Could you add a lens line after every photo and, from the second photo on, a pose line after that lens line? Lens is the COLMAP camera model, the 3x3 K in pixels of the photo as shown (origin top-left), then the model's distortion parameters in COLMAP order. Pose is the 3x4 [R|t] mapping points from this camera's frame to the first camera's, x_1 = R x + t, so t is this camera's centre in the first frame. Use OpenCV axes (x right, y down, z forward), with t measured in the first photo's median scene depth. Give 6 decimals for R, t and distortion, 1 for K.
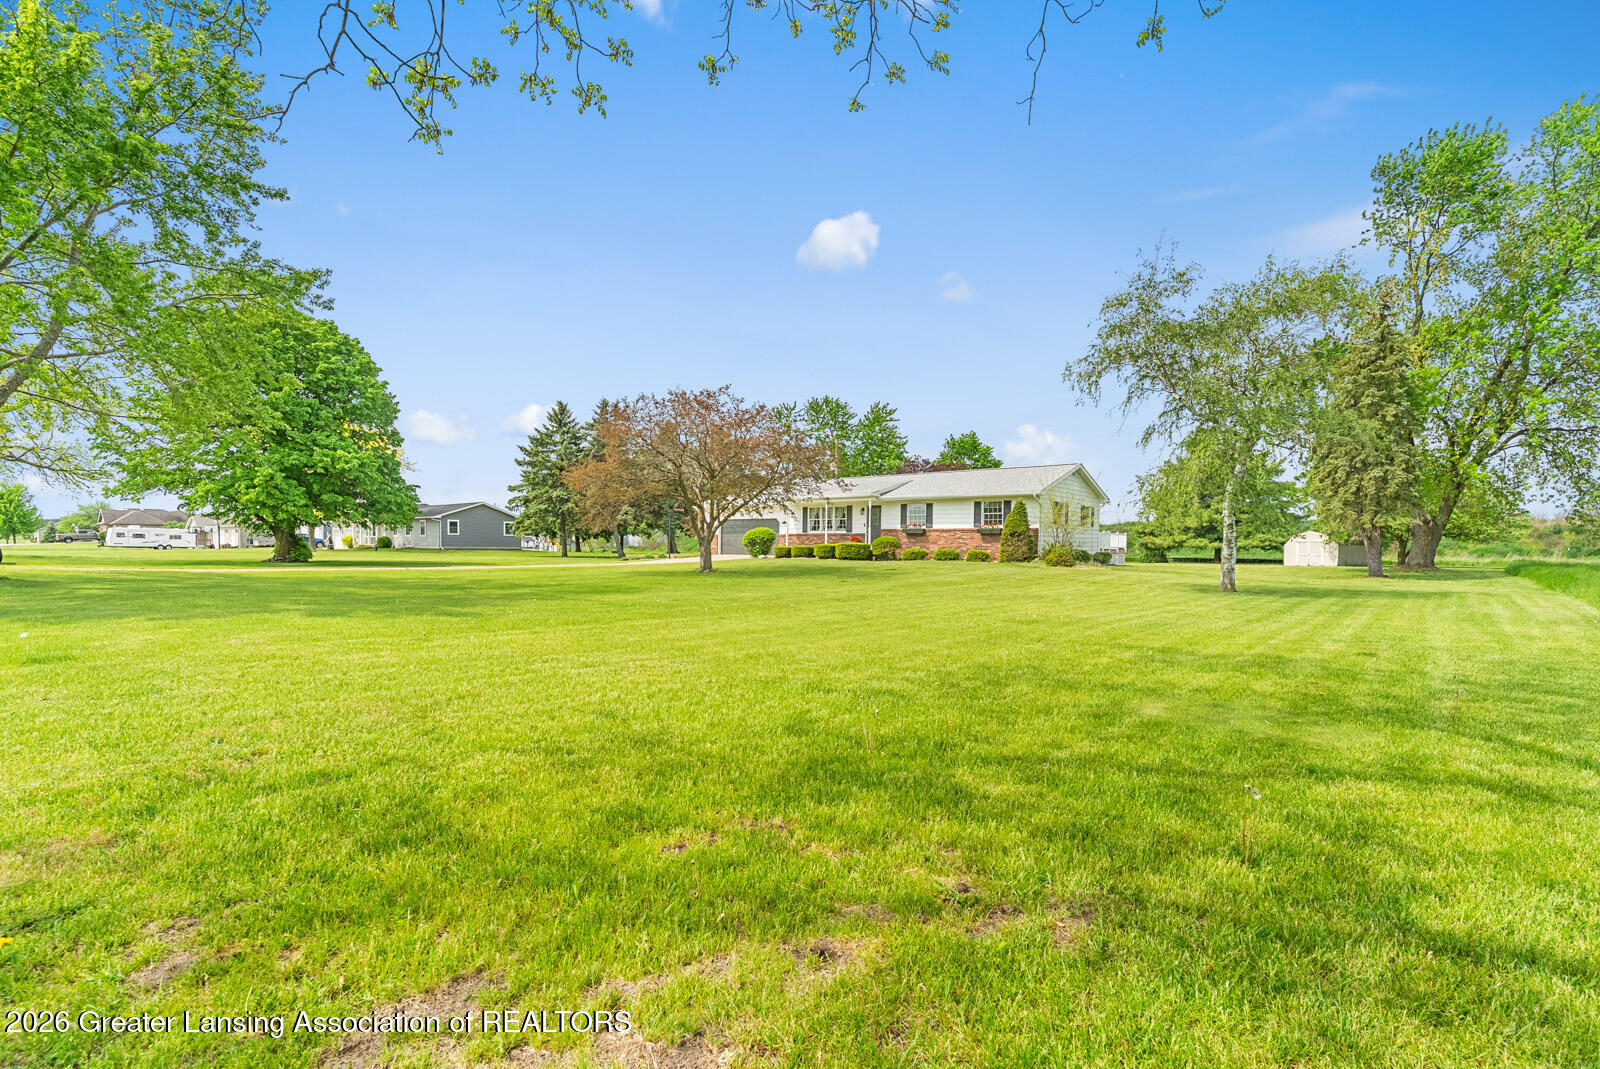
lens RADIAL K [[757.8, 0, 800.0], [0, 757.8, 534.5], [0, 0, 1]] dist [0.056047, -0.000024]
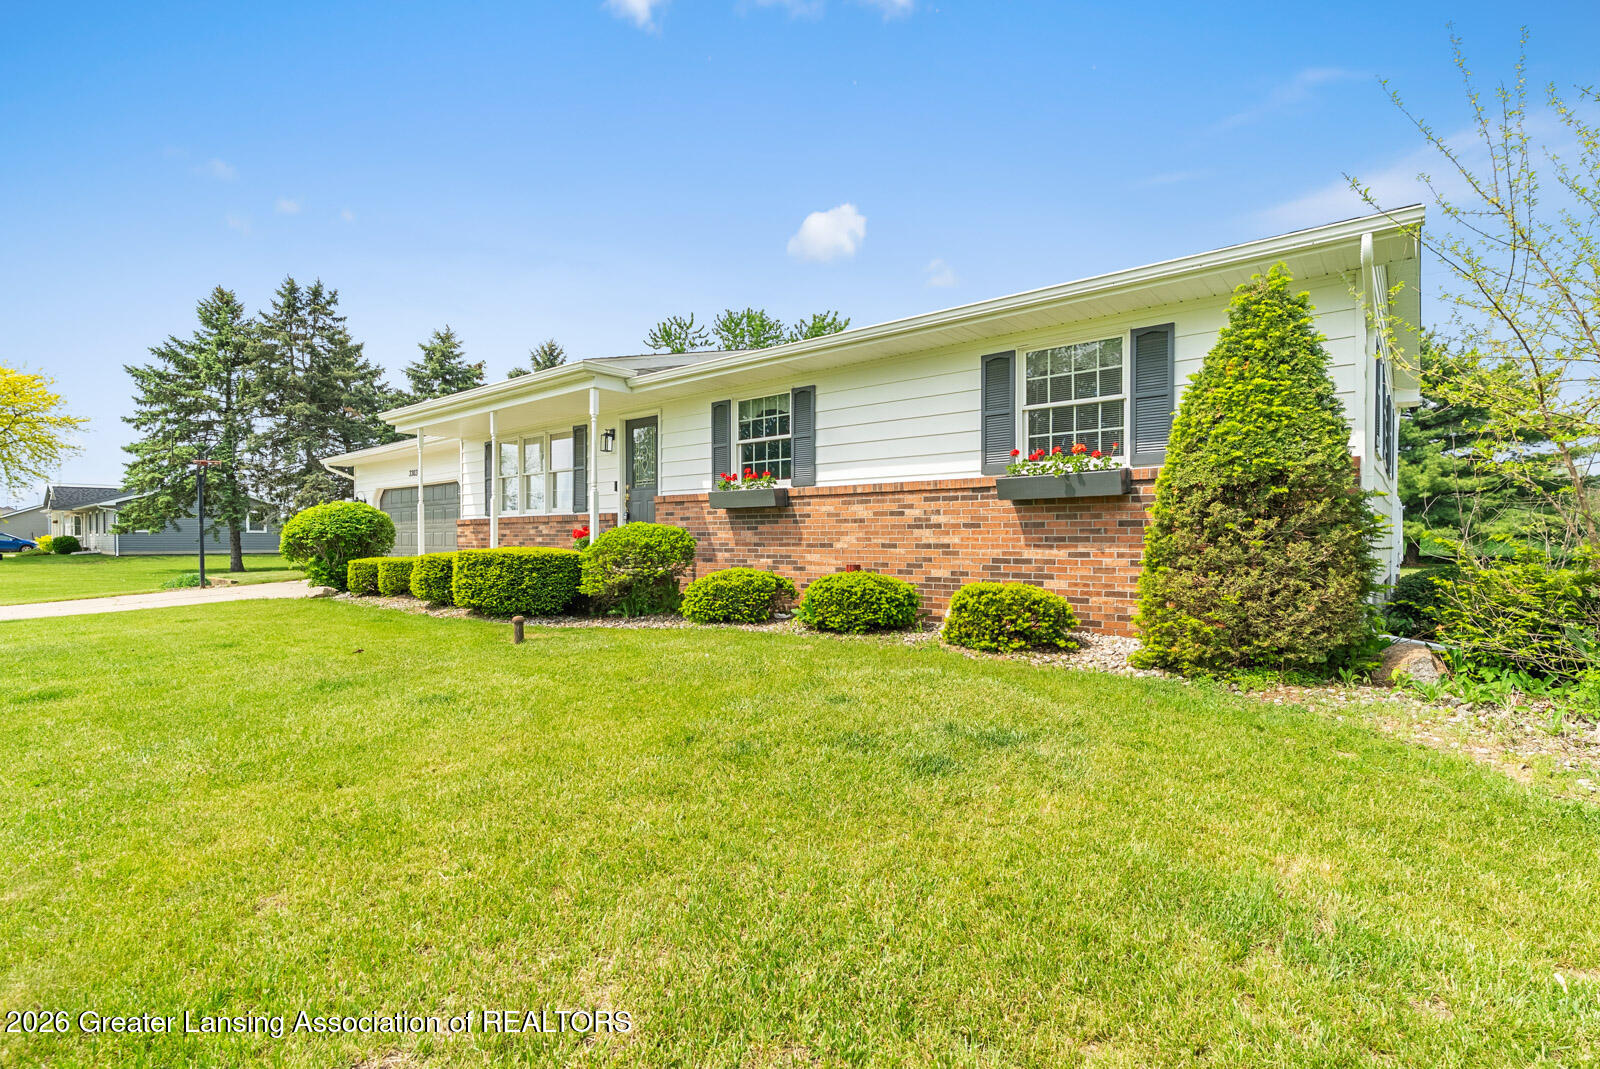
lens RADIAL K [[728.6, 0, 802.7], [0, 728.6, 535.1], [0, 0, 1]] dist [-0.016959, -0.000056]
pose [[0.999737, -0.021843, 0.007007, 0.162855], [0.021669, 0.999476, 0.024056, 0.002016], [-0.007529, -0.023898, 0.999686, 0.734898]]
